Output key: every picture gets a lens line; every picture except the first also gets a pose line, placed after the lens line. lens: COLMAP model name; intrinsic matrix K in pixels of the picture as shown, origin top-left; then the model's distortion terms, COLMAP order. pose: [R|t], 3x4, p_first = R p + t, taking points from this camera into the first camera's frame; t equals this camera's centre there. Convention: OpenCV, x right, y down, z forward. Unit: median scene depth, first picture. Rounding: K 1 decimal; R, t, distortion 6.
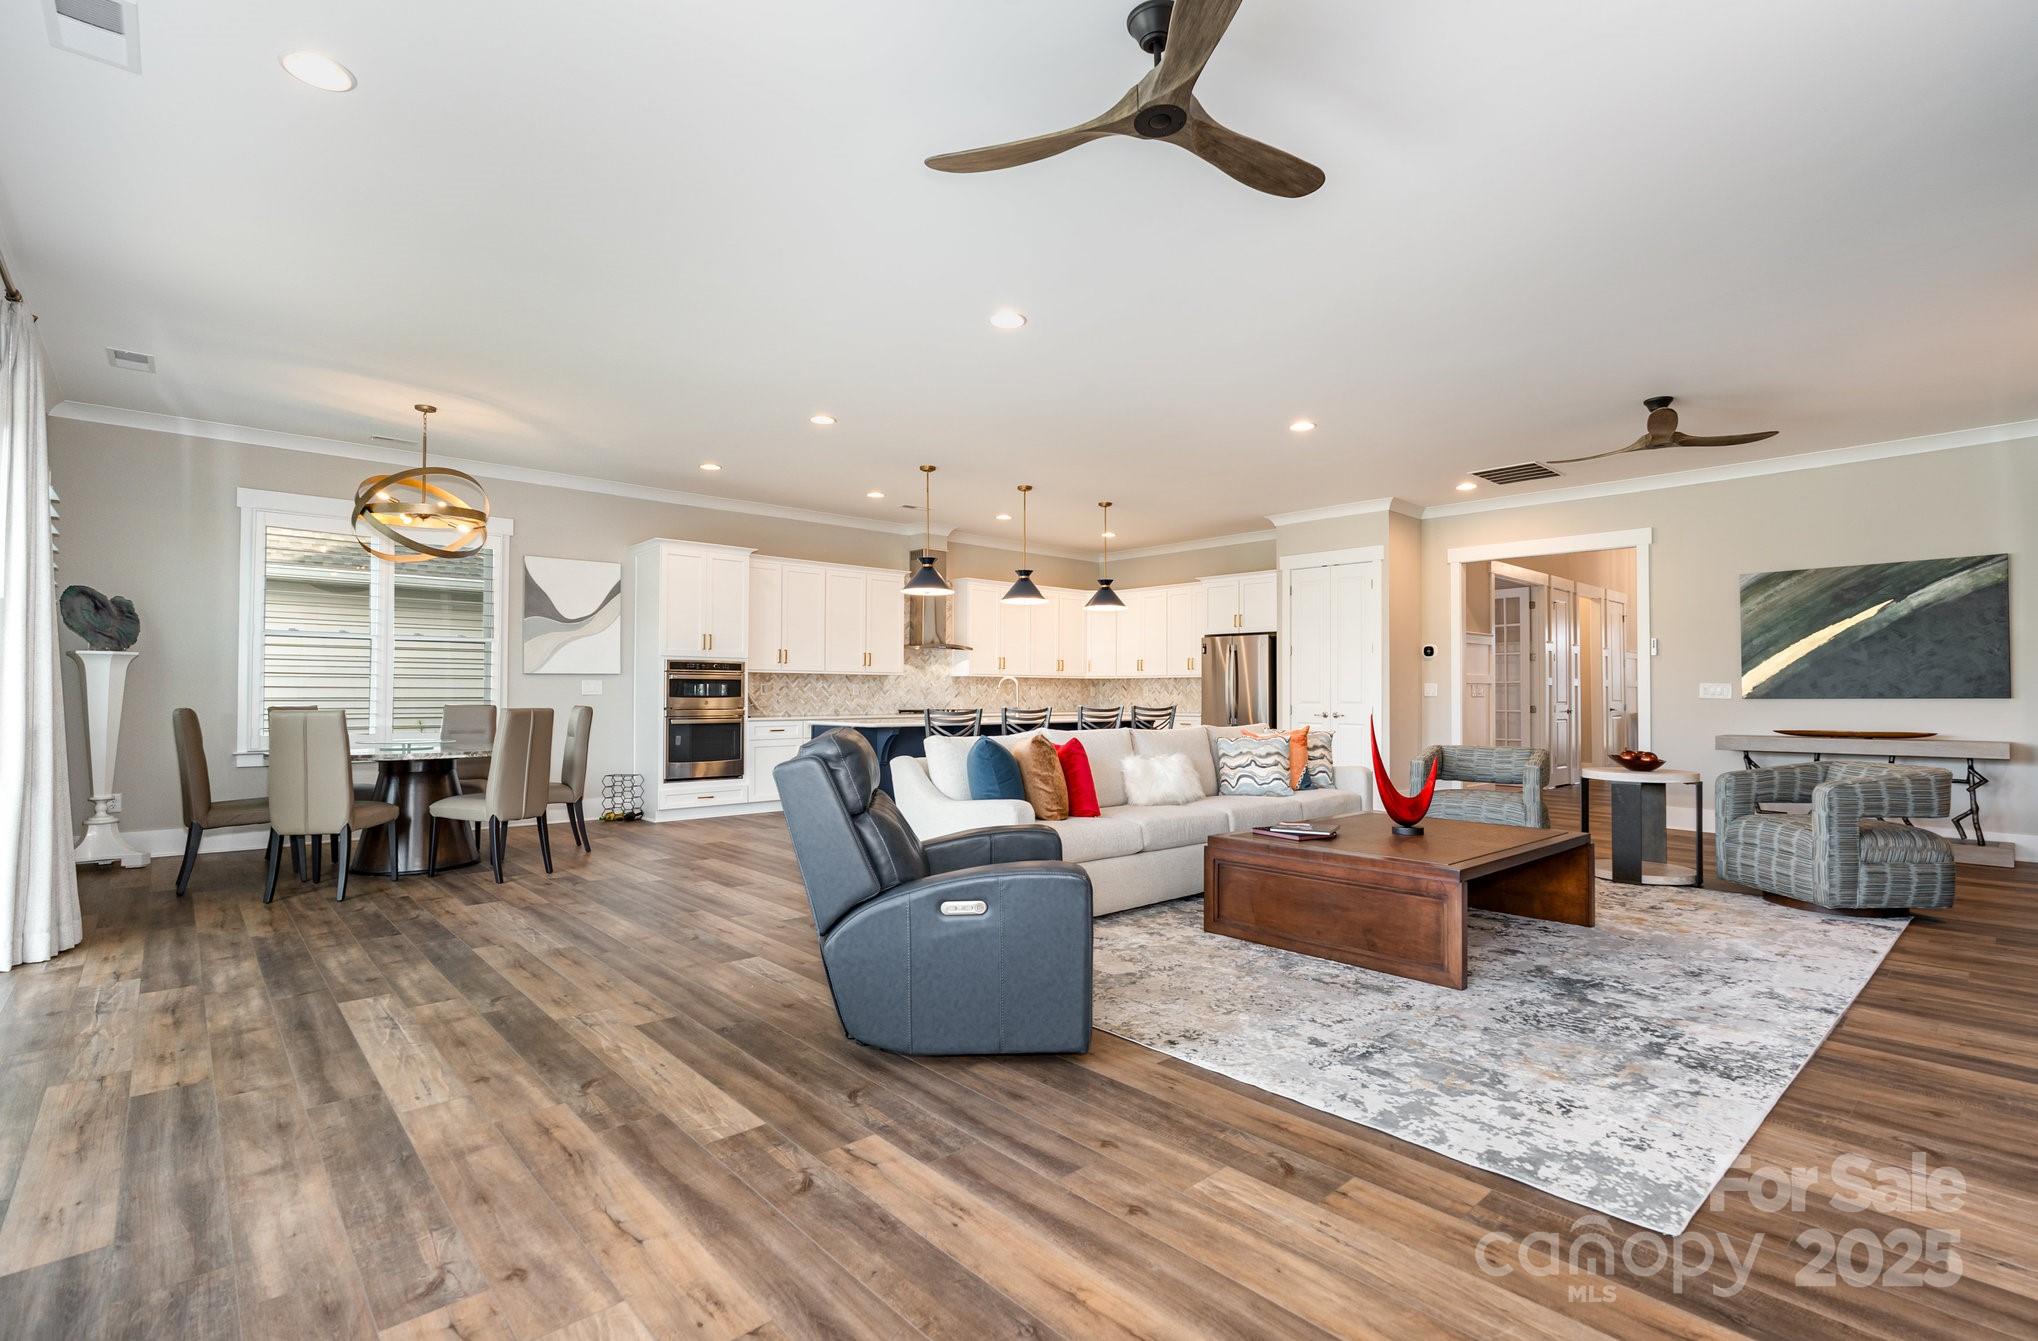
lens RADIAL K [[953.1, 0, 1017.8], [0, 953.1, 678.2], [0, 0, 1]] dist [0.001507, -0.000315]
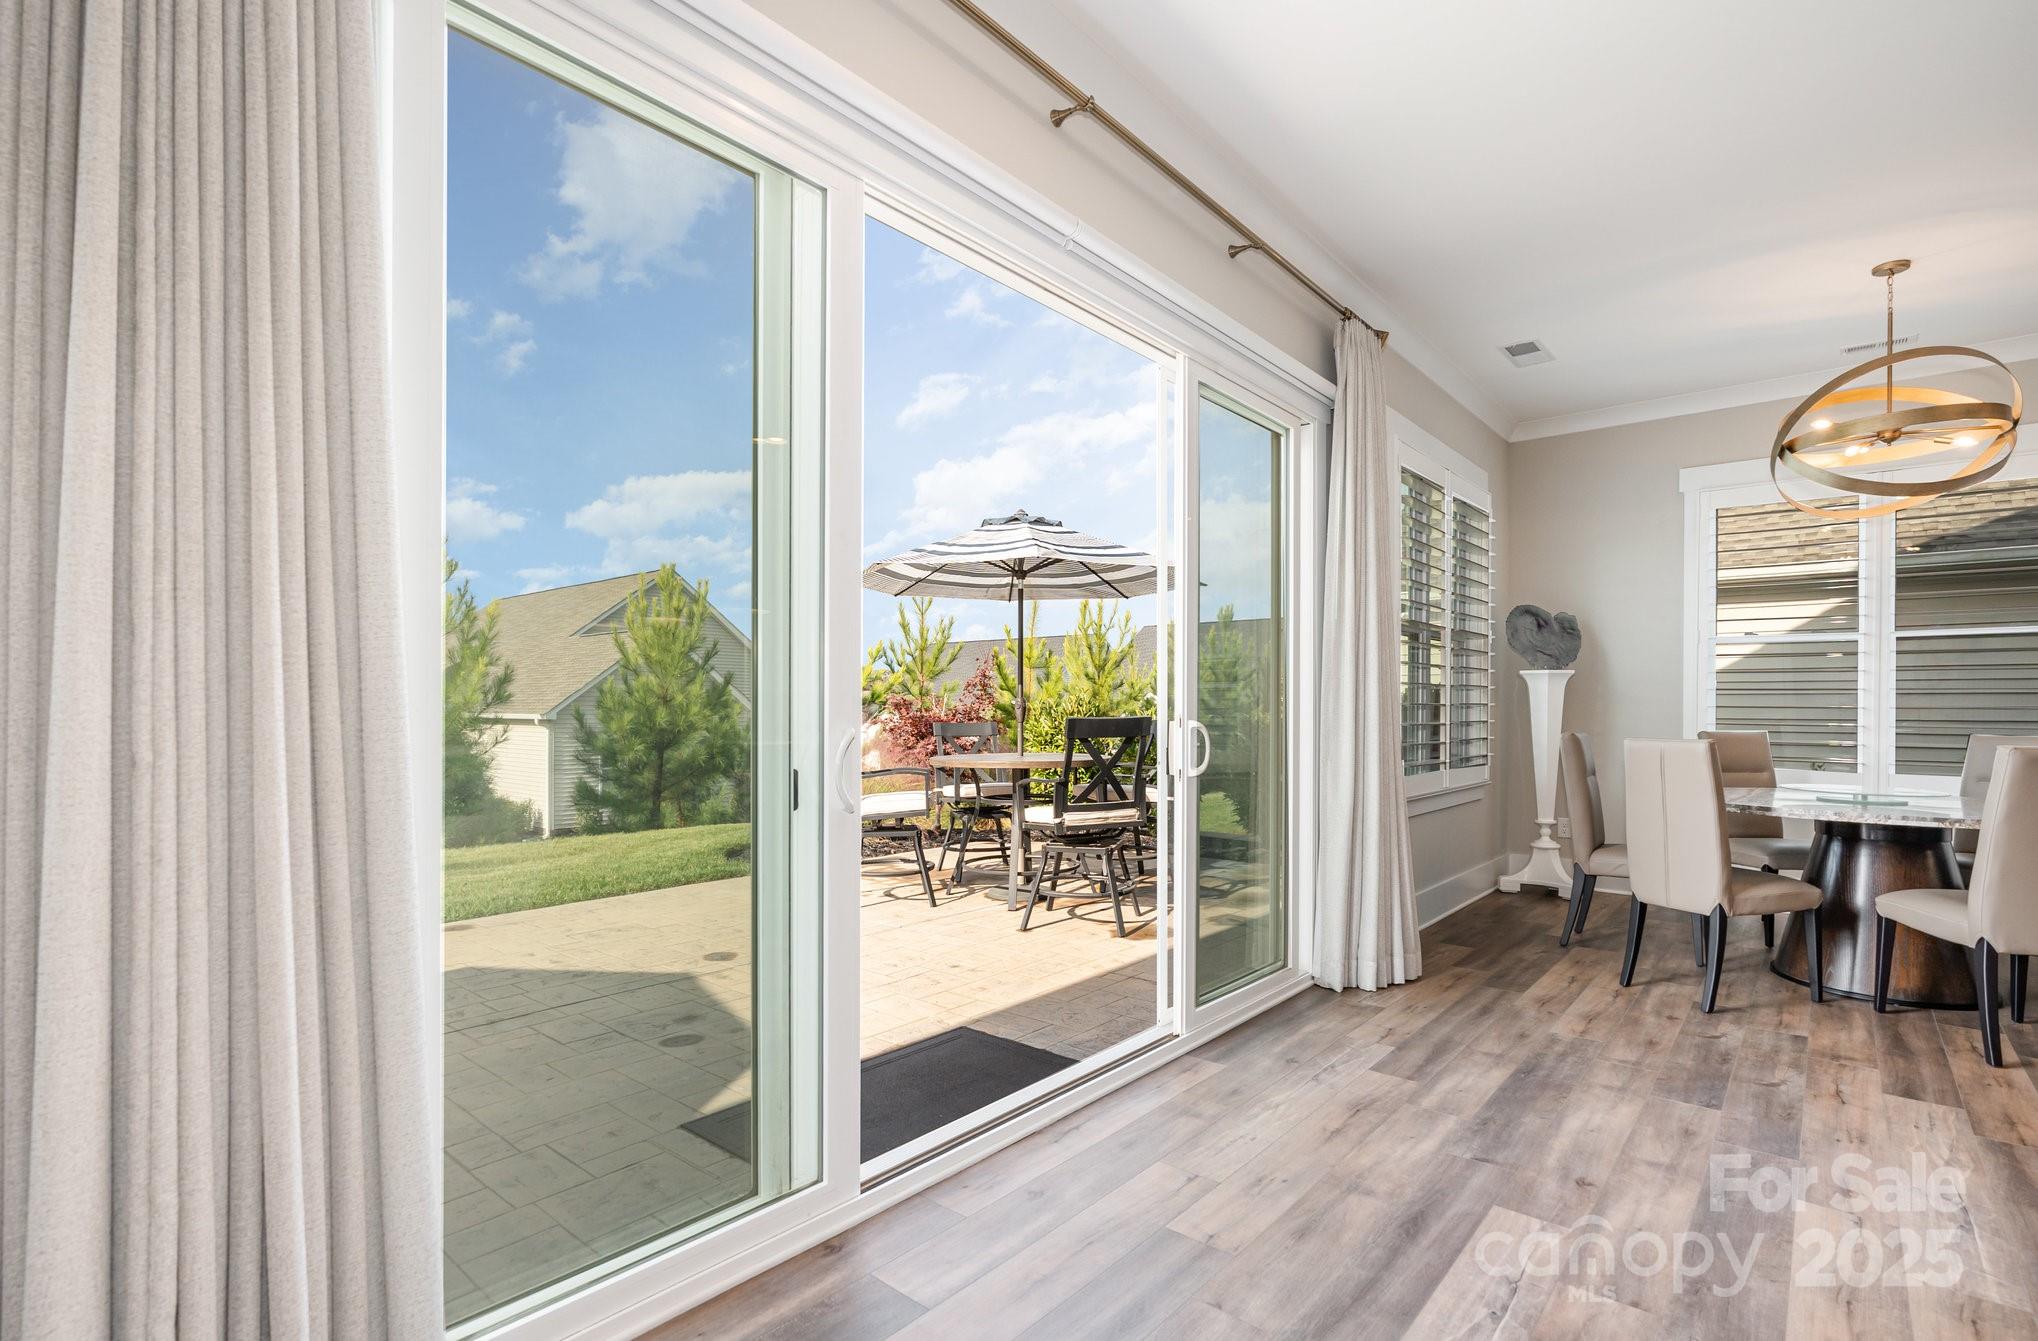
lens RADIAL K [[953.1, 0, 1035.4], [0, 953.1, 711.3], [0, 0, 1]] dist [0.001507, -0.000315]
pose [[0.139726, 0.002093, -0.990188, -0.056530], [0.012726, 0.999911, 0.003910, 0.002307], [0.990108, -0.013148, 0.139687, 0.272551]]
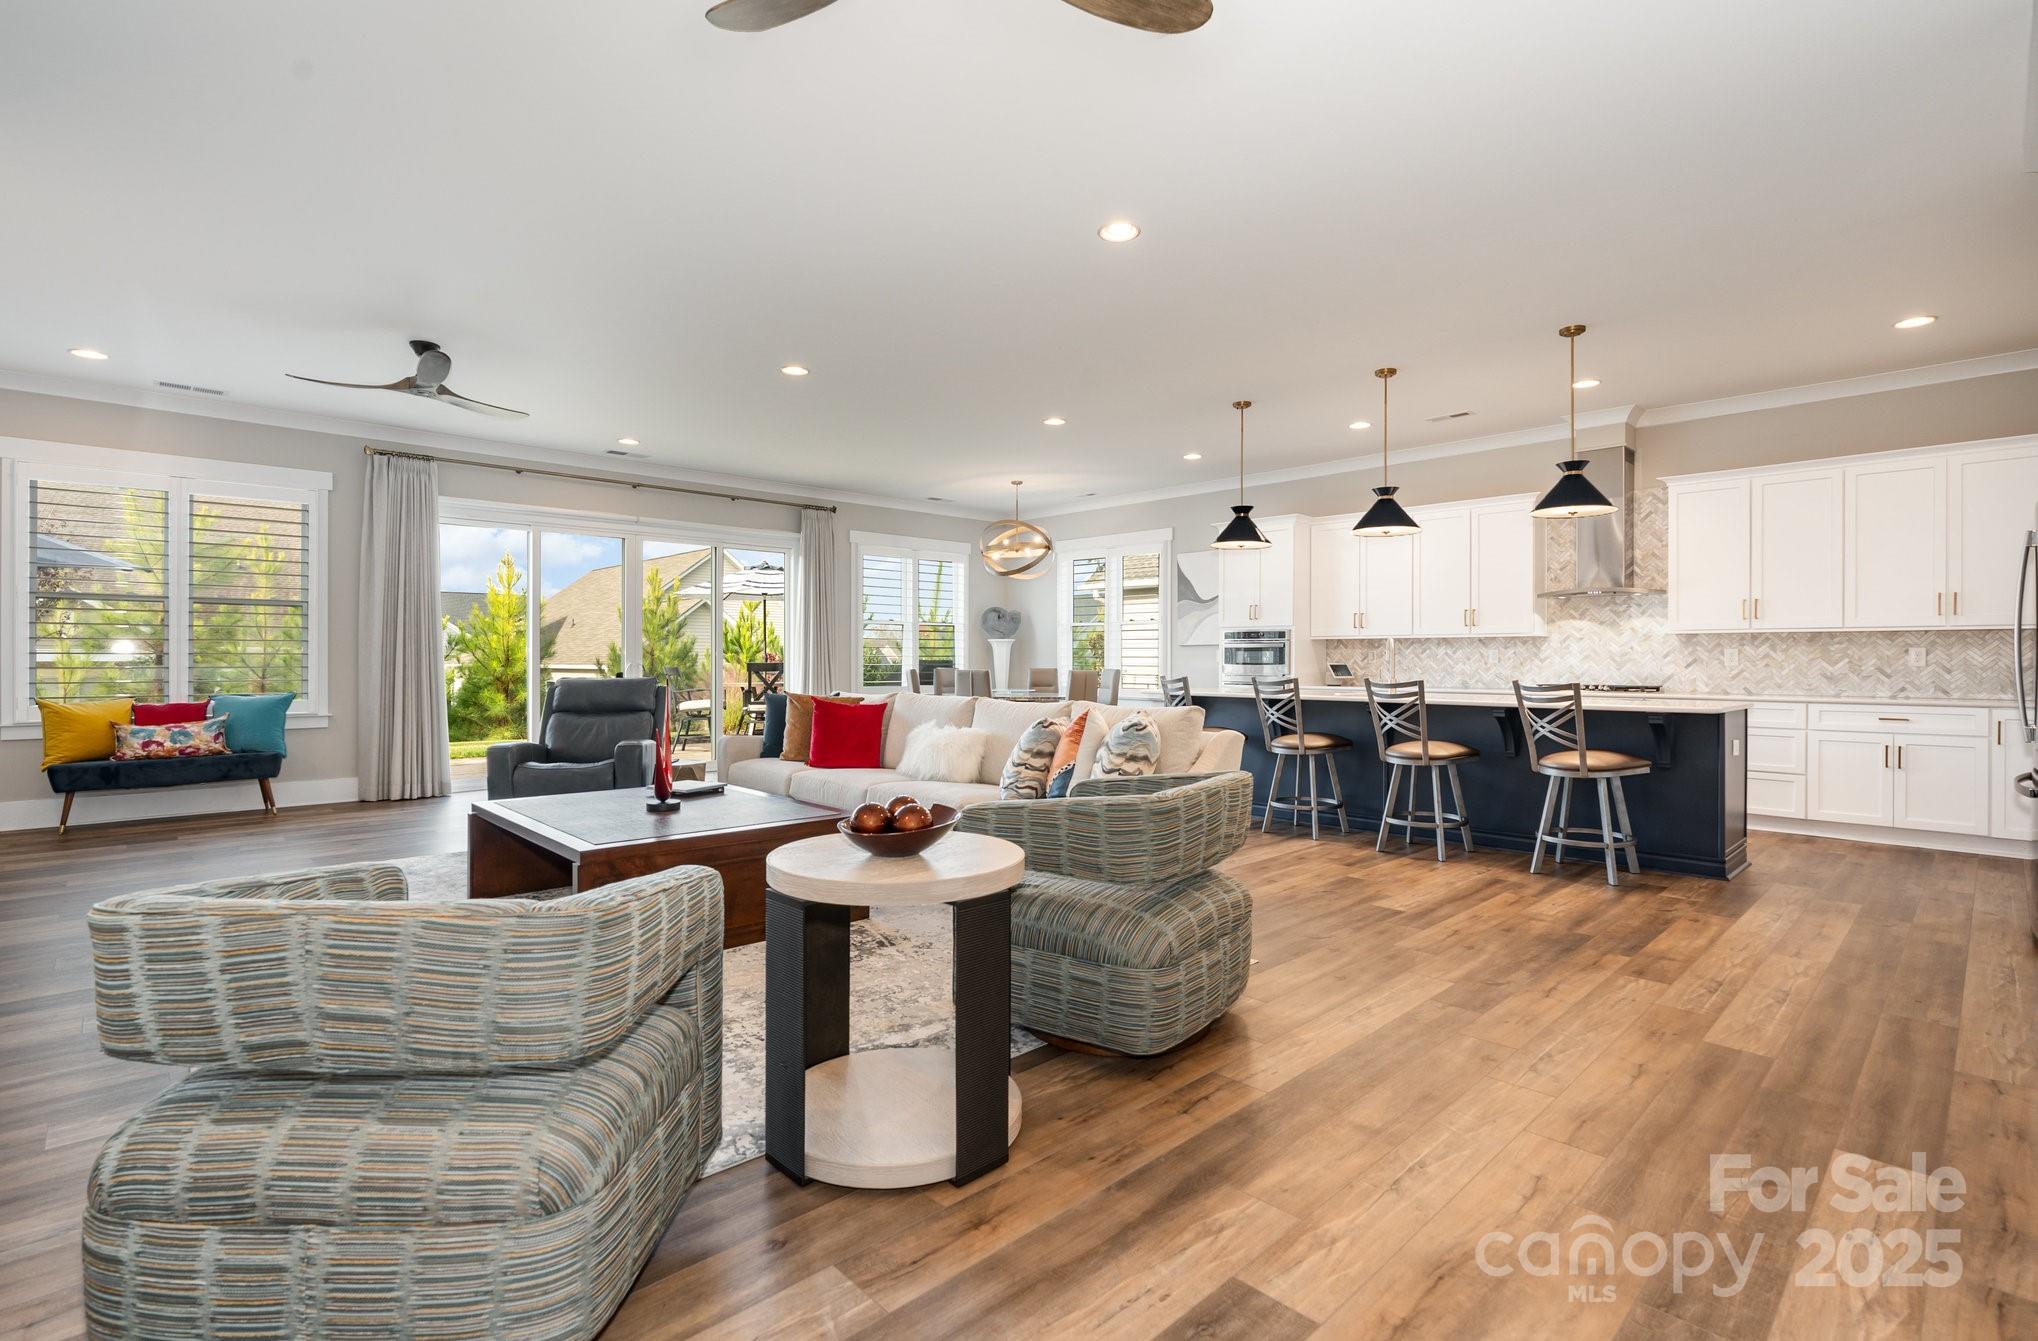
lens RADIAL K [[953.1, 0, 1021.3], [0, 953.1, 660.0], [0, 0, 1]] dist [0.001507, -0.000315]
pose [[0.036342, -0.002503, -0.999336, 0.769015], [0.015036, 0.999885, -0.001958, 0.013936], [0.999226, -0.014954, 0.036375, 0.747158]]
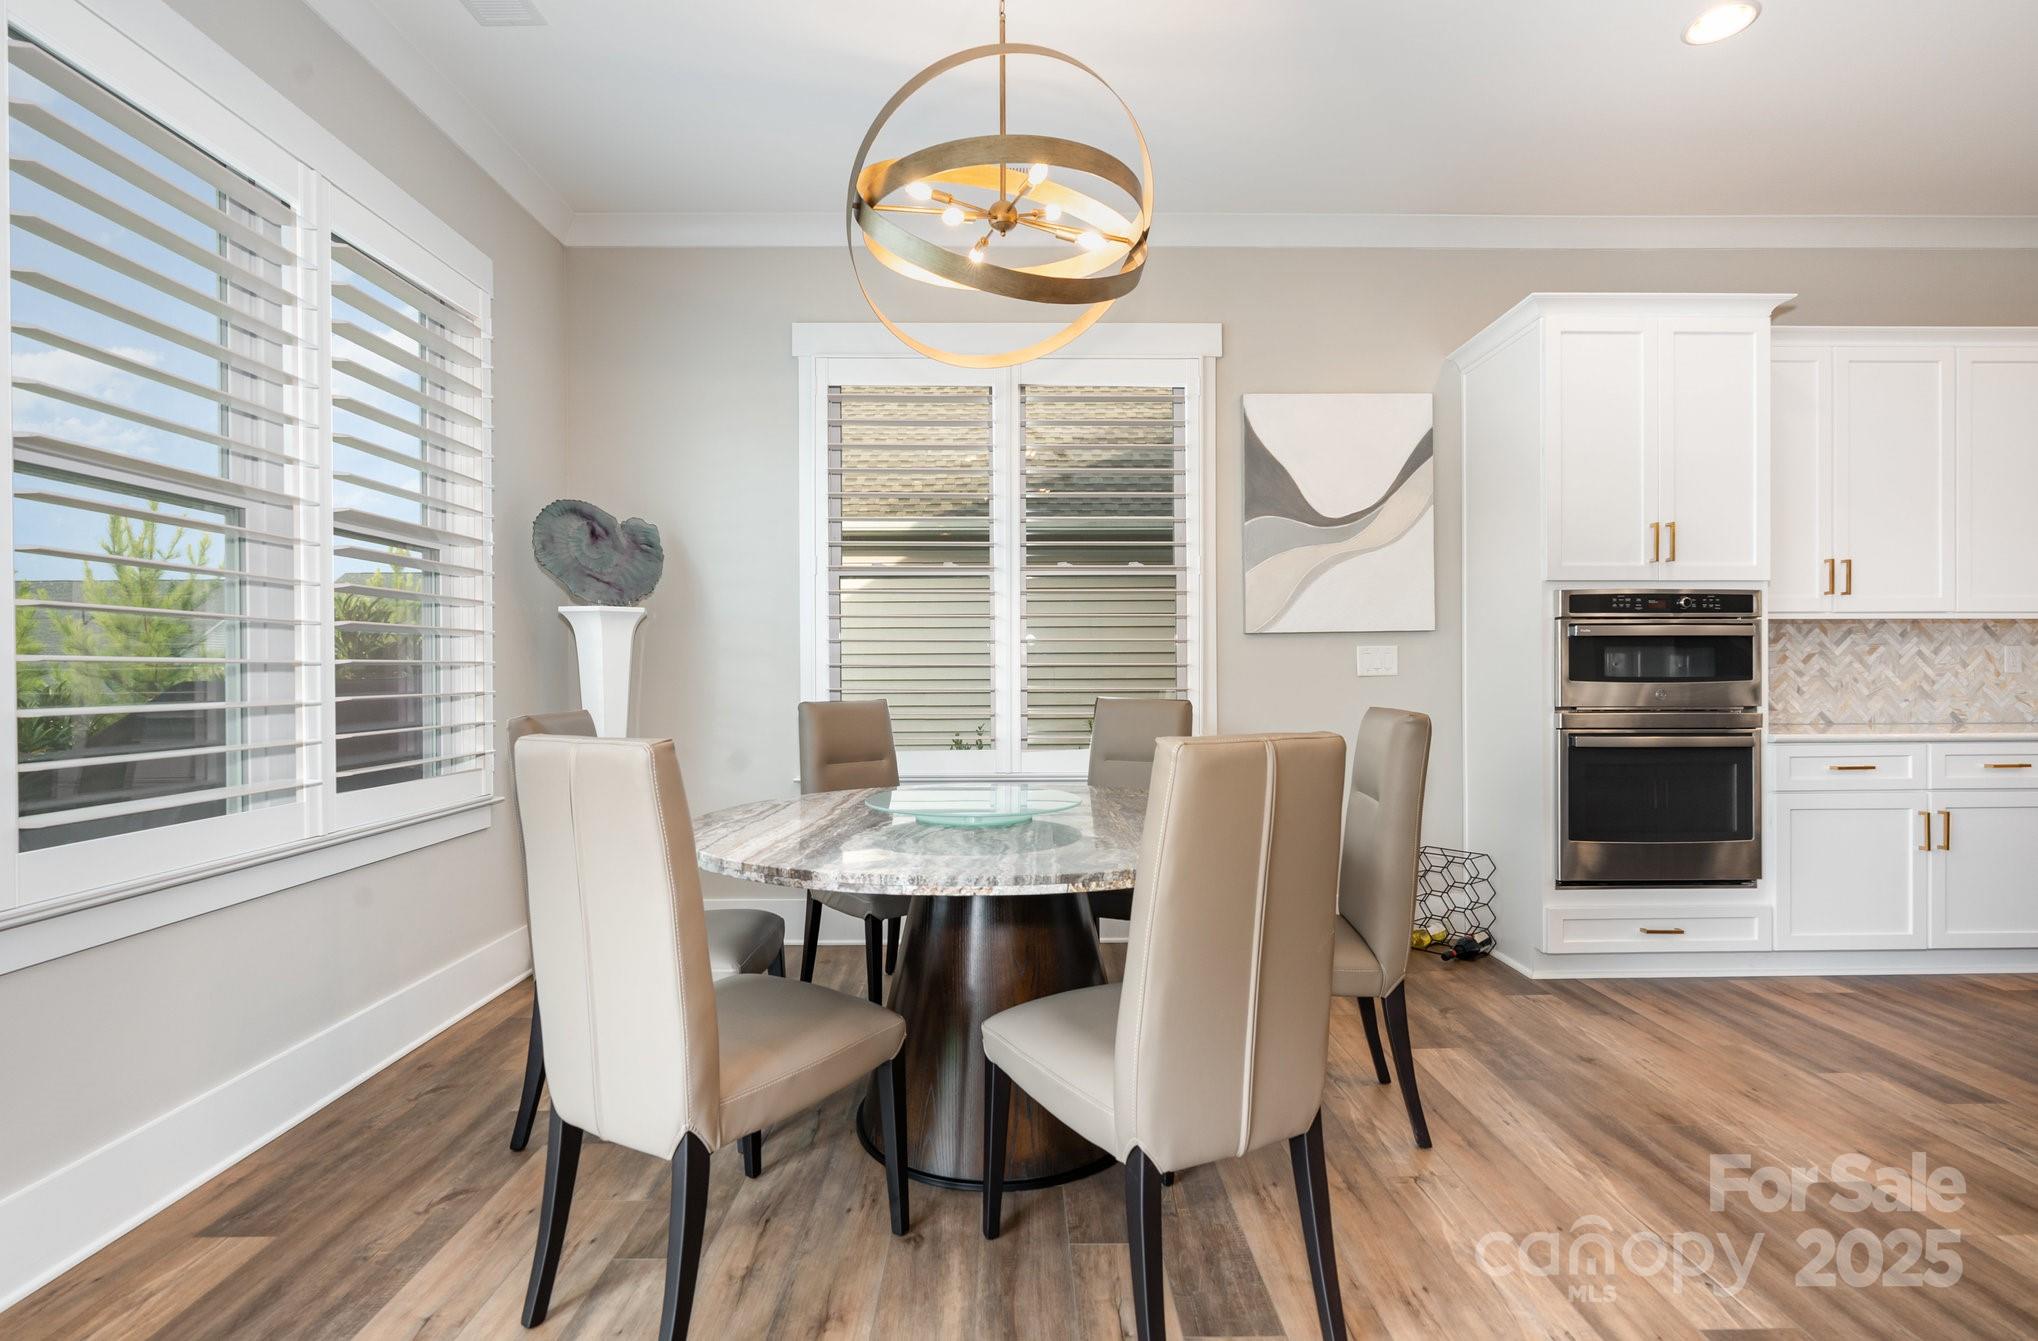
lens RADIAL K [[953.1, 0, 1031.7], [0, 953.1, 669.1], [0, 0, 1]] dist [0.001507, -0.000315]
pose [[0.758465, -0.006896, -0.651677, -0.283050], [0.017367, 0.999803, 0.009633, 0.007042], [0.651482, -0.018624, 0.758436, 0.557381]]
